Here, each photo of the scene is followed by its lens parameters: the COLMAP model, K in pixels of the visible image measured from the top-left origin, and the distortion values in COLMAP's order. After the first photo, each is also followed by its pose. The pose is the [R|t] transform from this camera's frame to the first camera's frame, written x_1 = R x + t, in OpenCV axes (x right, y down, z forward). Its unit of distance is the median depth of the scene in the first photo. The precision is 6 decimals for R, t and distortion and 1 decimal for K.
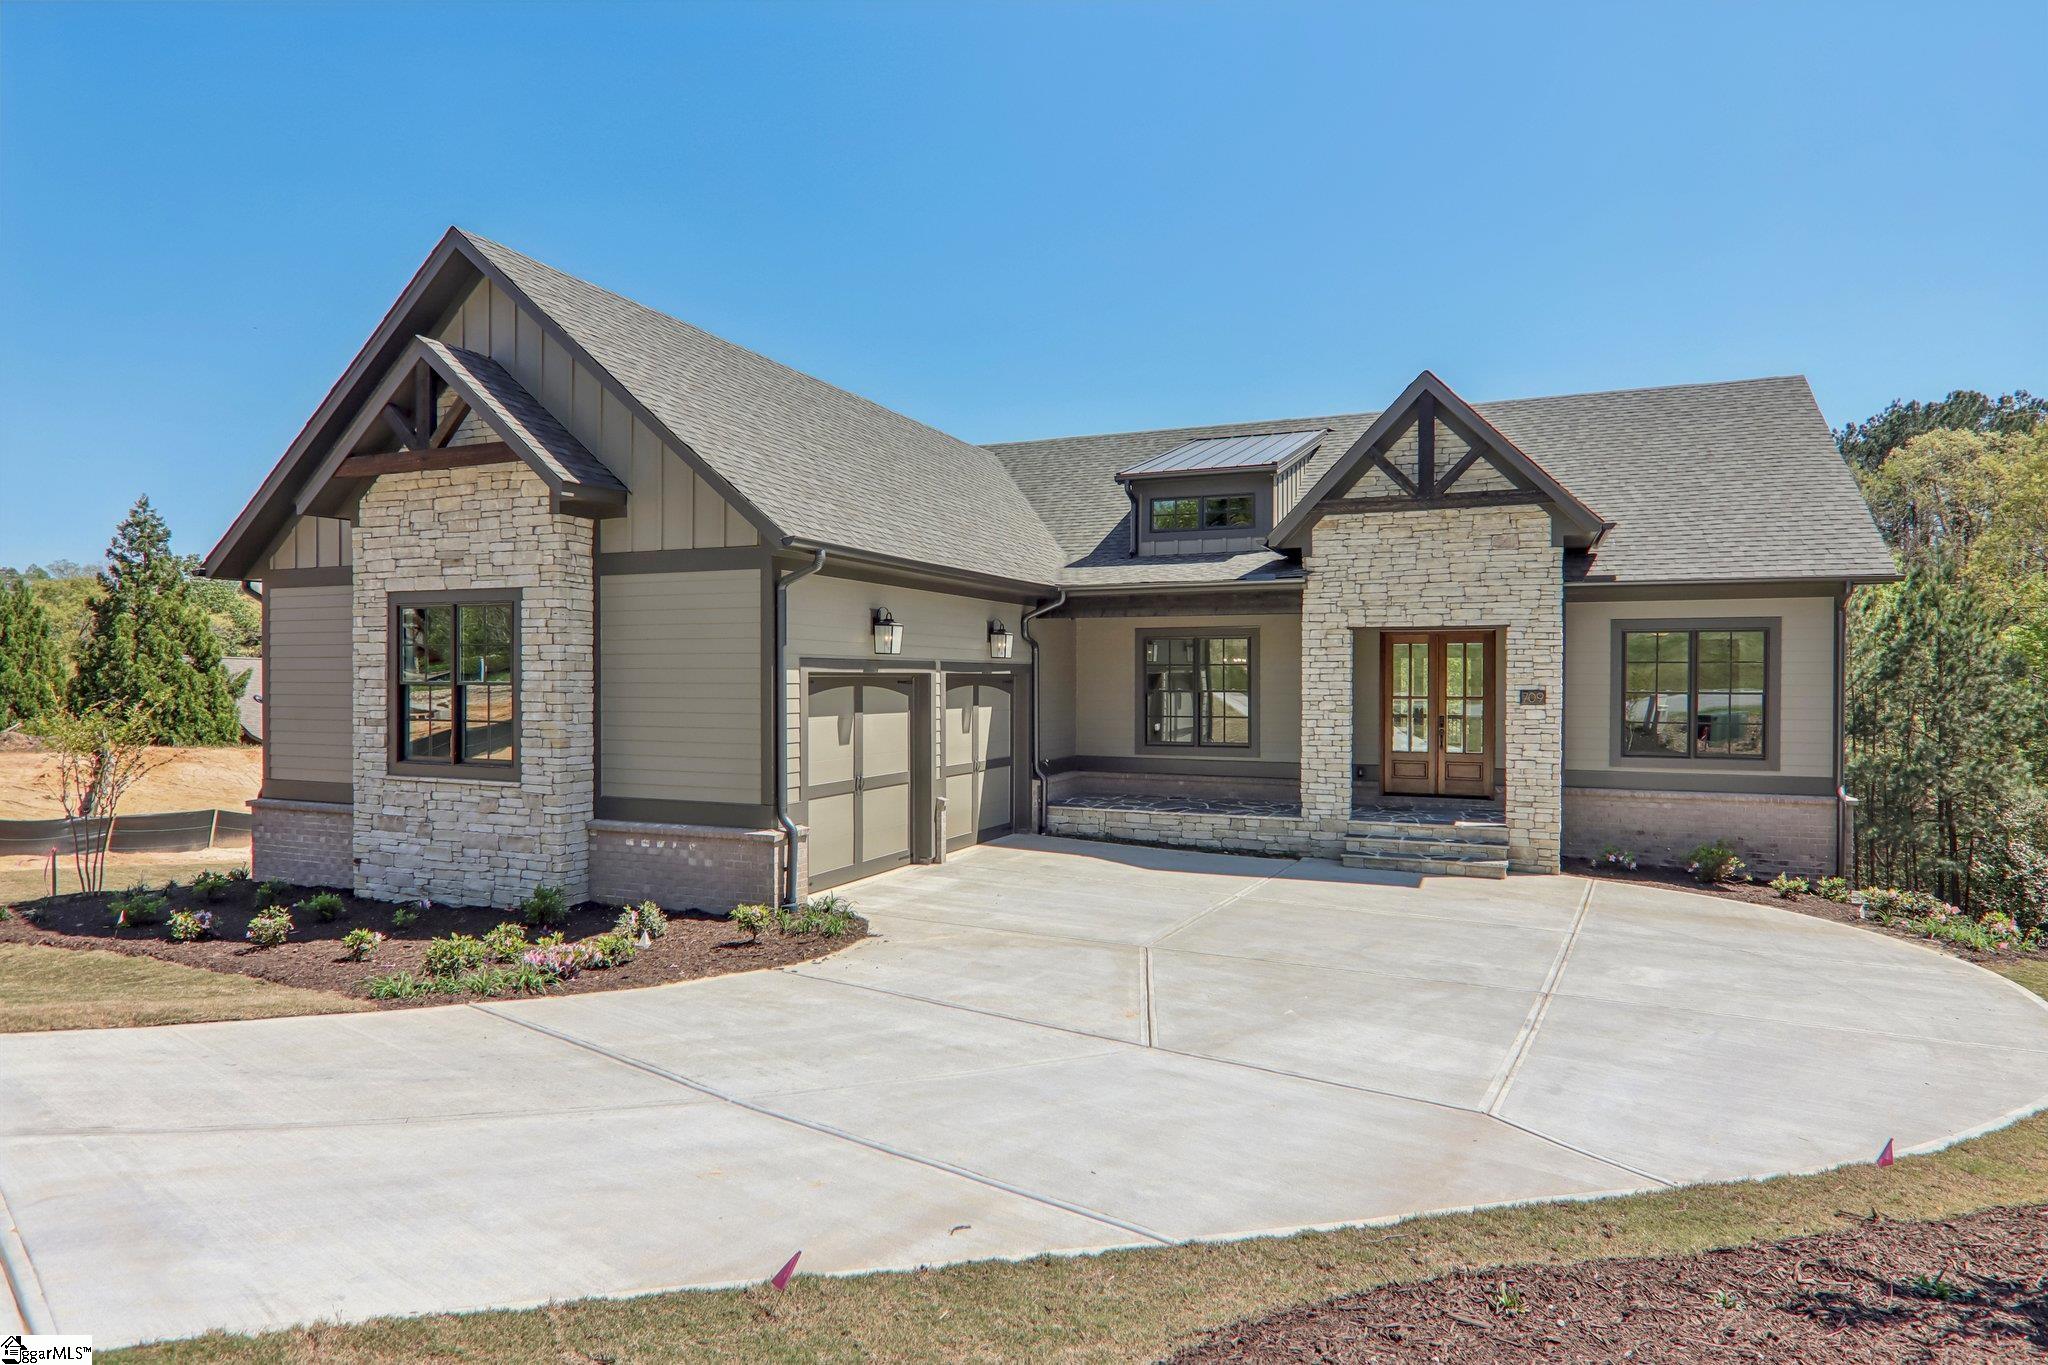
lens RADIAL K [[1158.2, 0, 1011.0], [0, 1158.2, 684.7], [0, 0, 1]] dist [-0.006414, -0.000346]
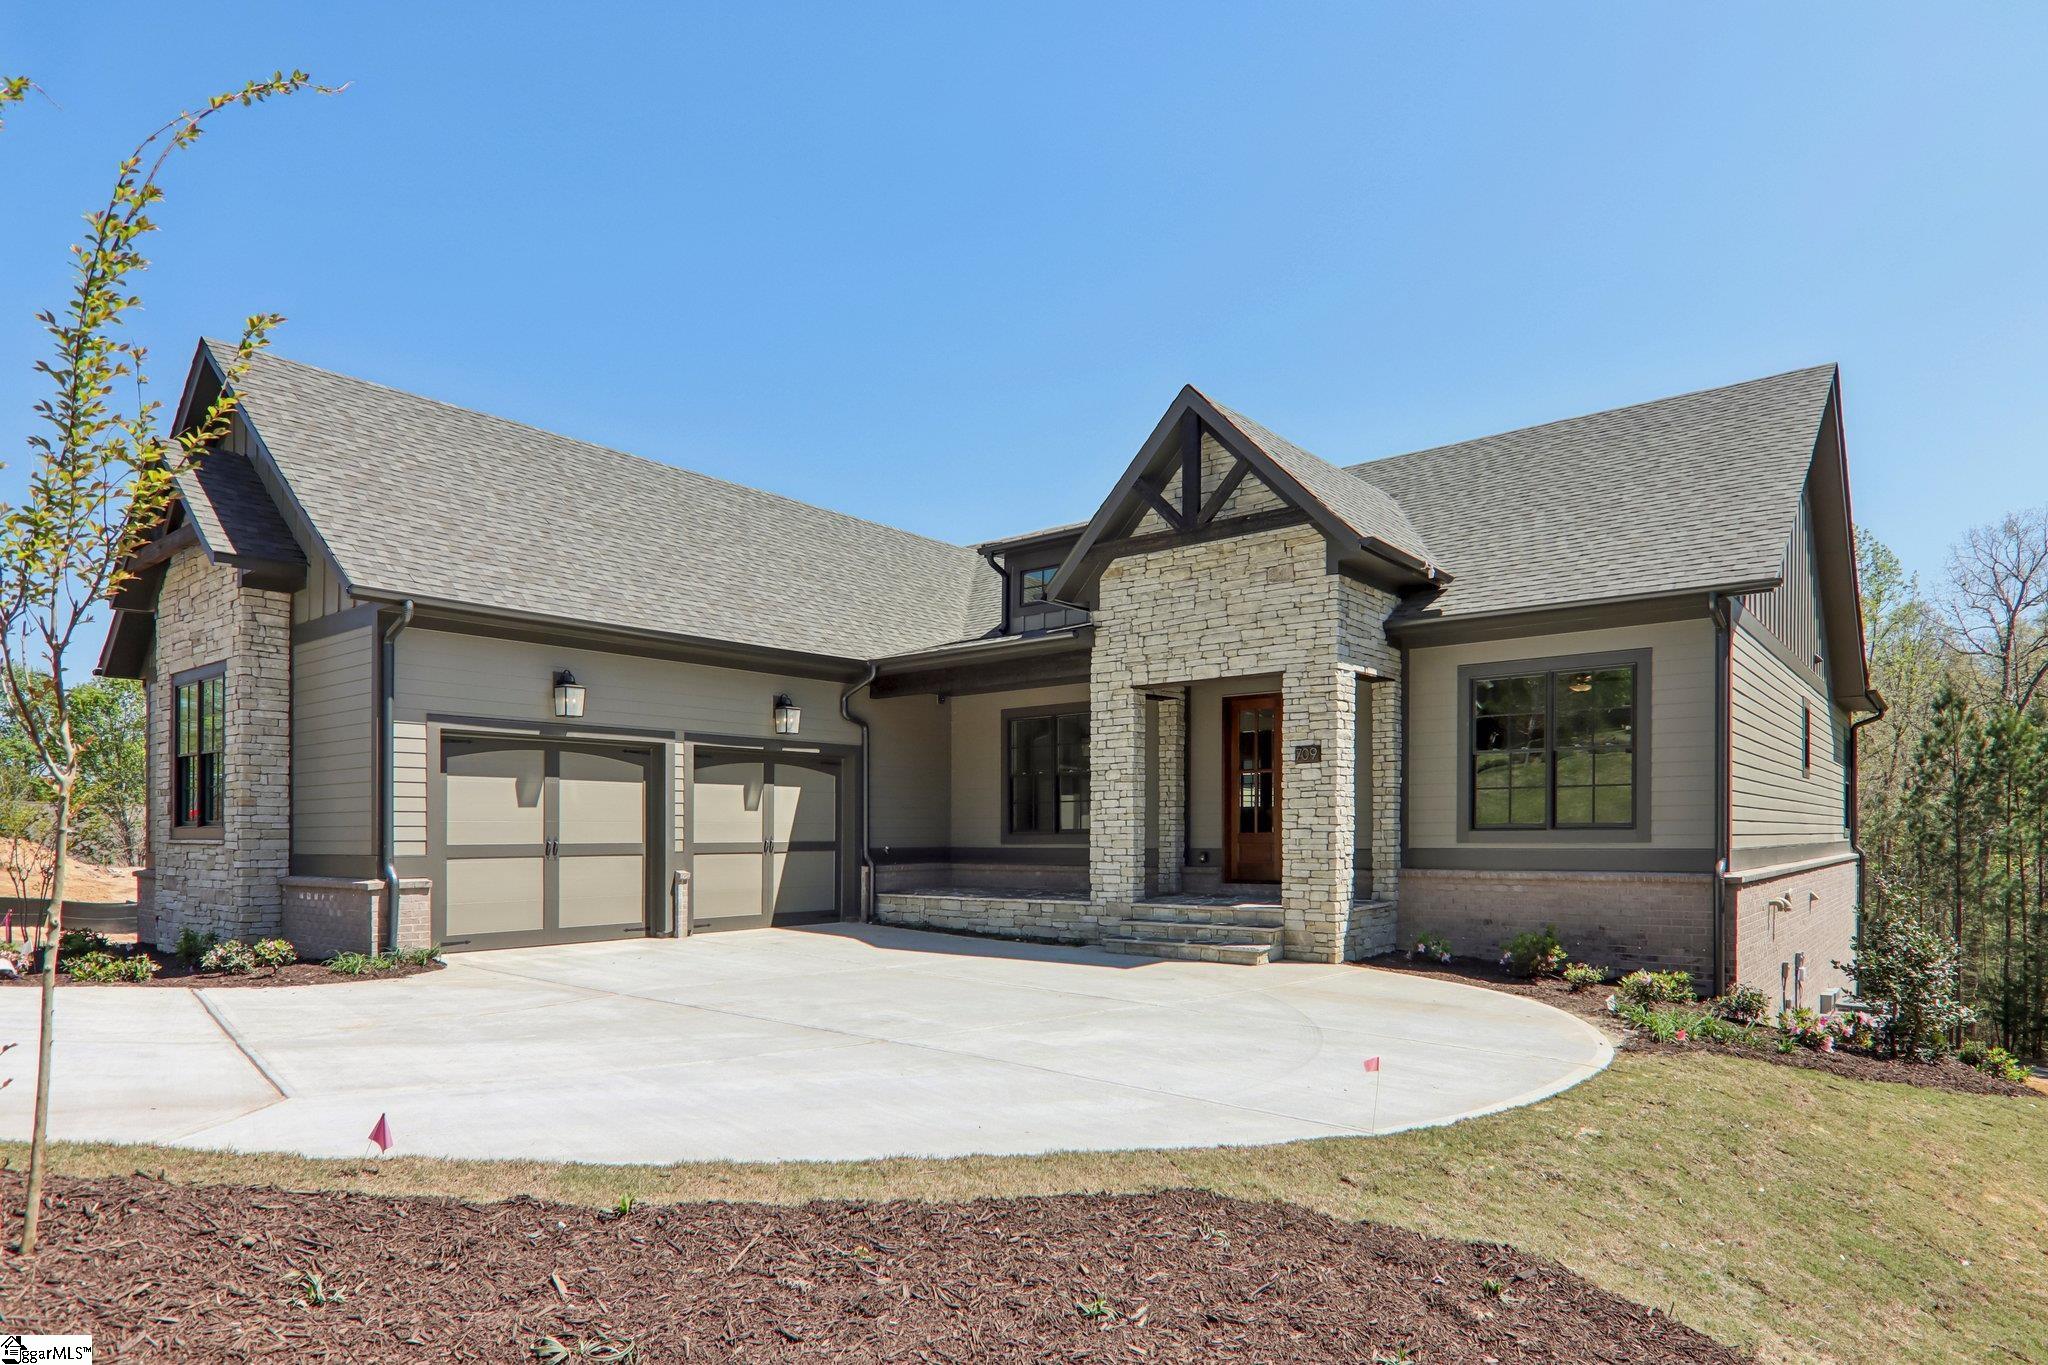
lens RADIAL K [[1158.2, 0, 1018.7], [0, 1158.2, 831.7], [0, 0, 1]] dist [-0.006414, -0.000346]
pose [[0.965840, -0.007142, -0.259040, 0.453698], [0.005510, 0.999960, -0.007023, 0.070618], [0.259079, 0.005356, 0.965841, 0.123833]]
